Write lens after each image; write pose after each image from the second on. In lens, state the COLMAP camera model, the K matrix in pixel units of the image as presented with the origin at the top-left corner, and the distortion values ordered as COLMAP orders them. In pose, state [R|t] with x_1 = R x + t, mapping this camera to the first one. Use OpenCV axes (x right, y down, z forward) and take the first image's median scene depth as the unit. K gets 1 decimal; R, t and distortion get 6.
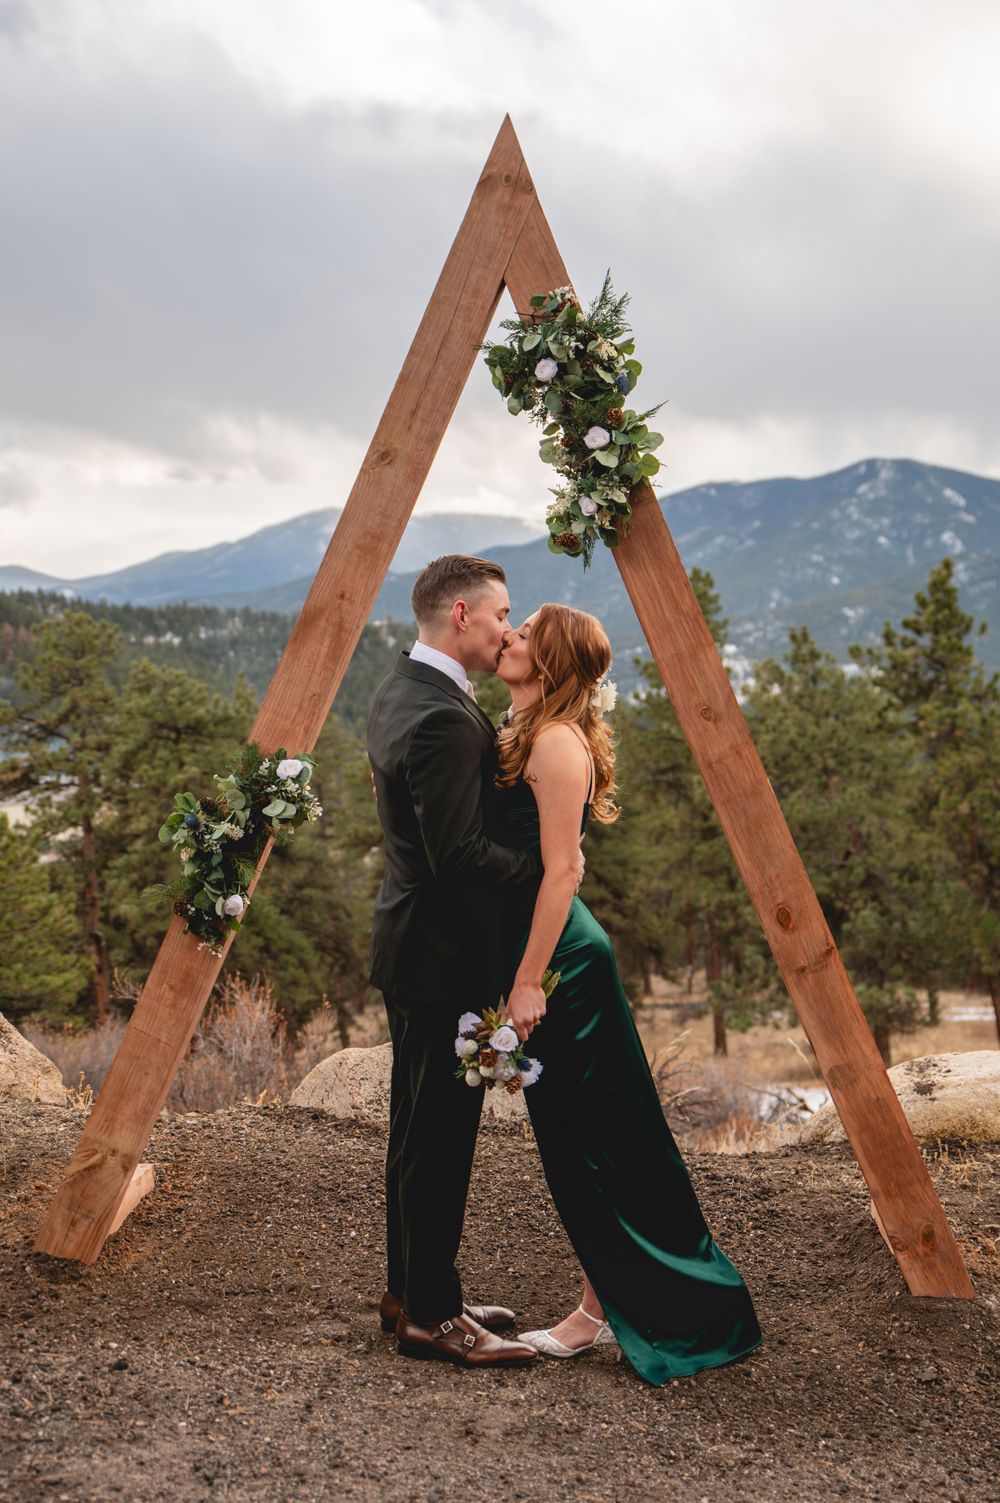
lens RADIAL K [[1809.1, 0, 522.9], [0, 1809.1, 812.8], [0, 0, 1]] dist [0.017442, 0.066019]
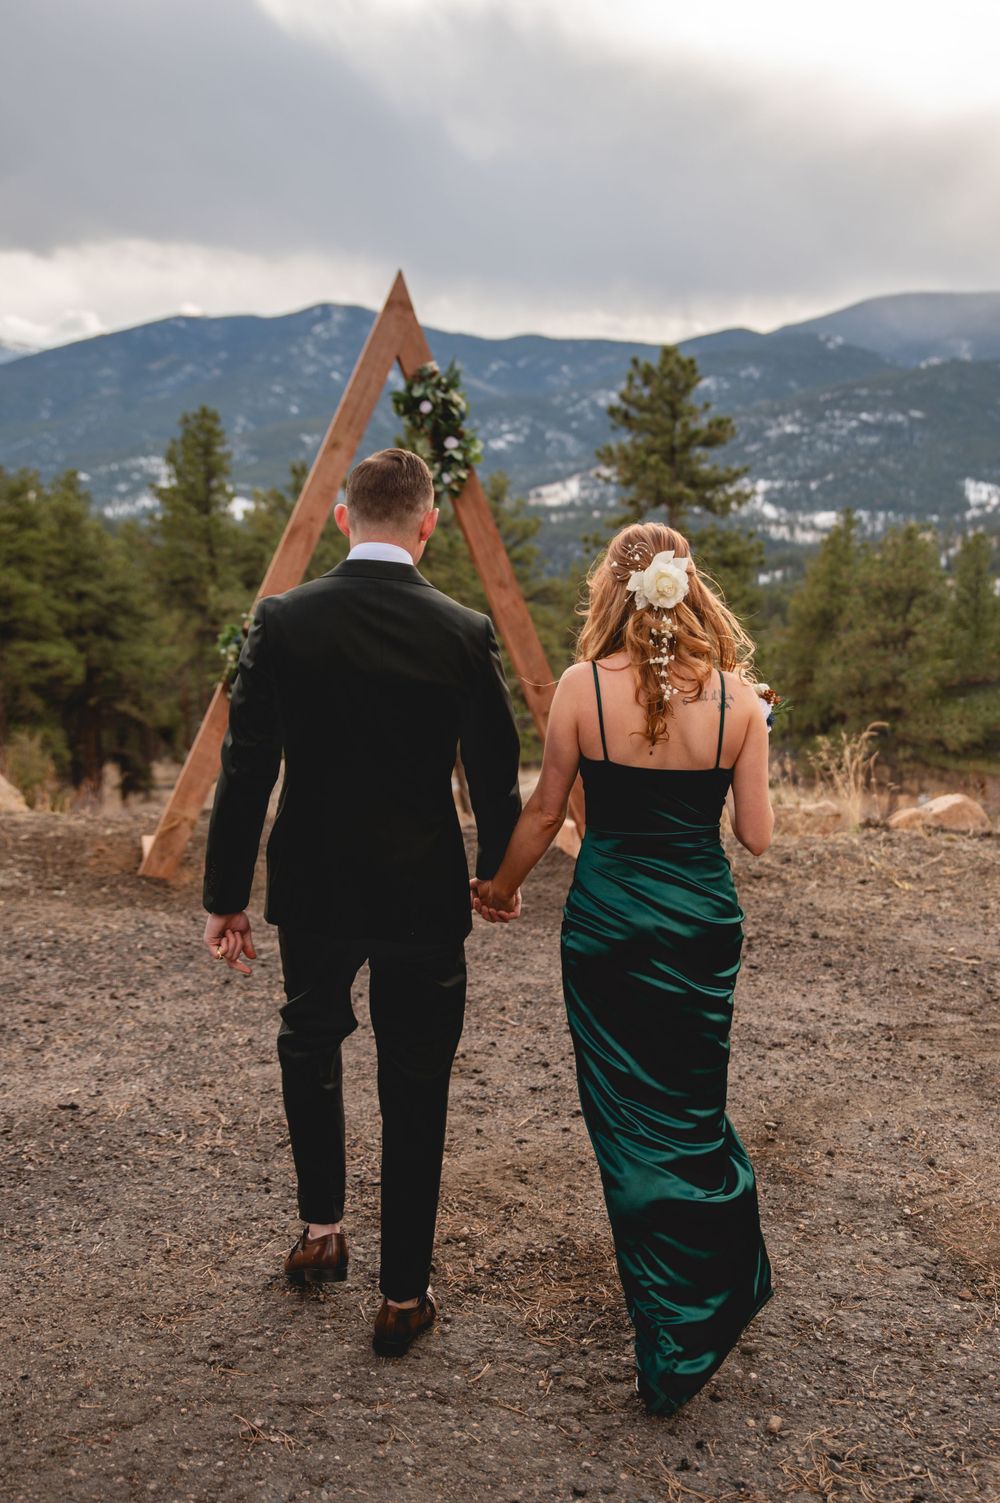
lens RADIAL K [[1567.0, 0, 554.2], [0, 1567.0, 708.0], [0, 0, 1]] dist [-0.014421, 0.002058]
pose [[0.947607, -0.015034, 0.319084, -0.383280], [-0.003328, 0.998373, 0.056921, -0.017580], [-0.319421, -0.055001, 0.946016, -0.628223]]
